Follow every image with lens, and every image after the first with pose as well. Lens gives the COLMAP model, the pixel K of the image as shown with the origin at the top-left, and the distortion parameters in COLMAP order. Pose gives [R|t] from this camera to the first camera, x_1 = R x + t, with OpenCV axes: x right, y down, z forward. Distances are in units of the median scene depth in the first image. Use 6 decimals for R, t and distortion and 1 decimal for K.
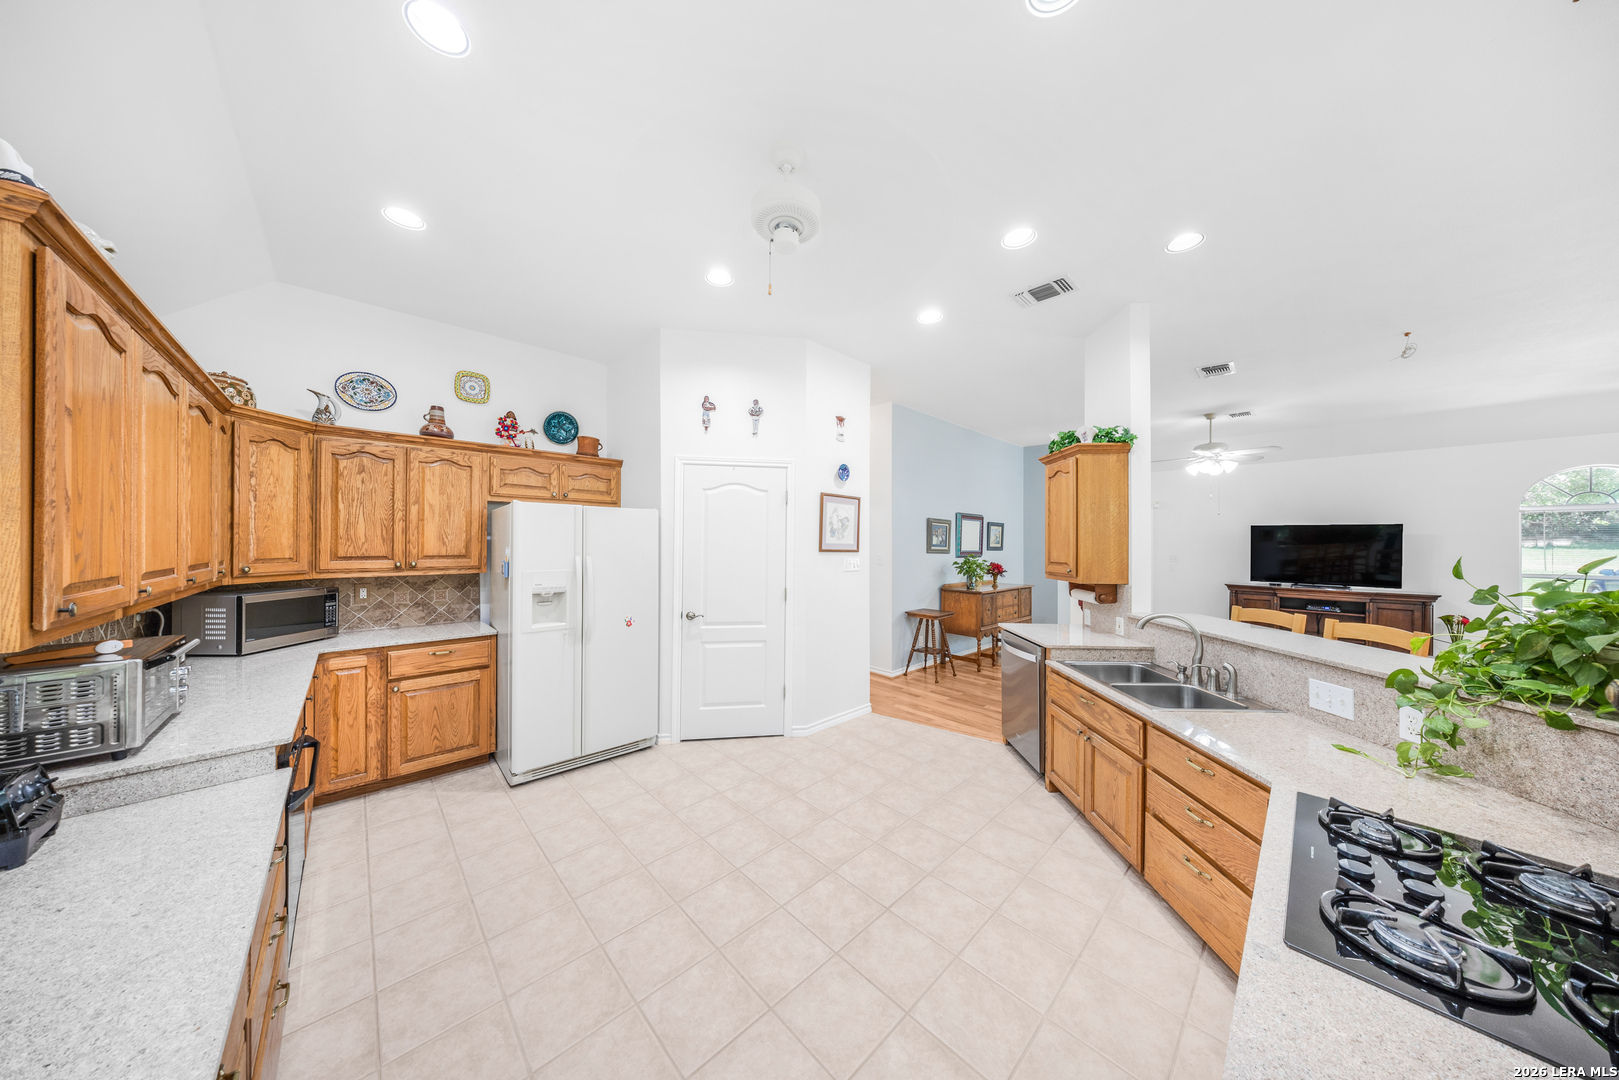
lens RADIAL K [[477.3, 0, 819.9], [0, 477.3, 542.9], [0, 0, 1]] dist [0.000045, -0.000006]
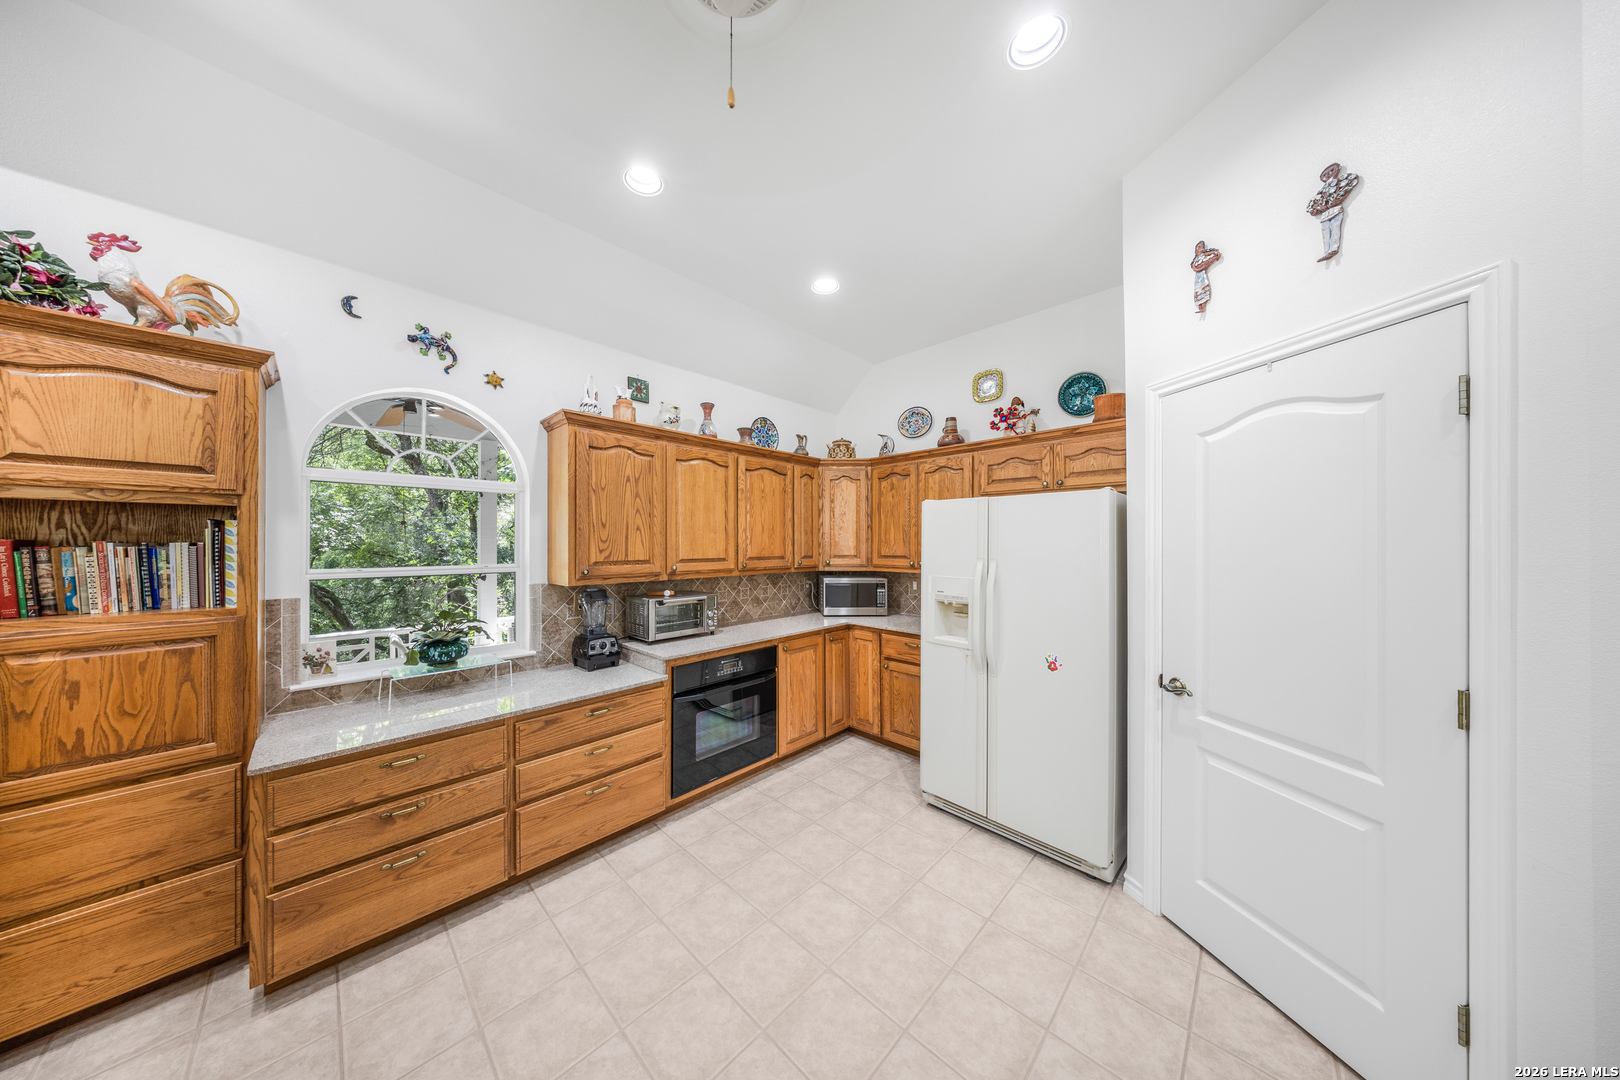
lens RADIAL K [[476.4, 0, 786.1], [0, 476.4, 542.2], [0, 0, 1]] dist [0.000187, -0.000024]
pose [[-0.000542, -0.006612, -0.999978, 0.246653], [0.000256, 0.999978, -0.006612, 0.000902], [1.000000, -0.000259, -0.000541, 0.584106]]
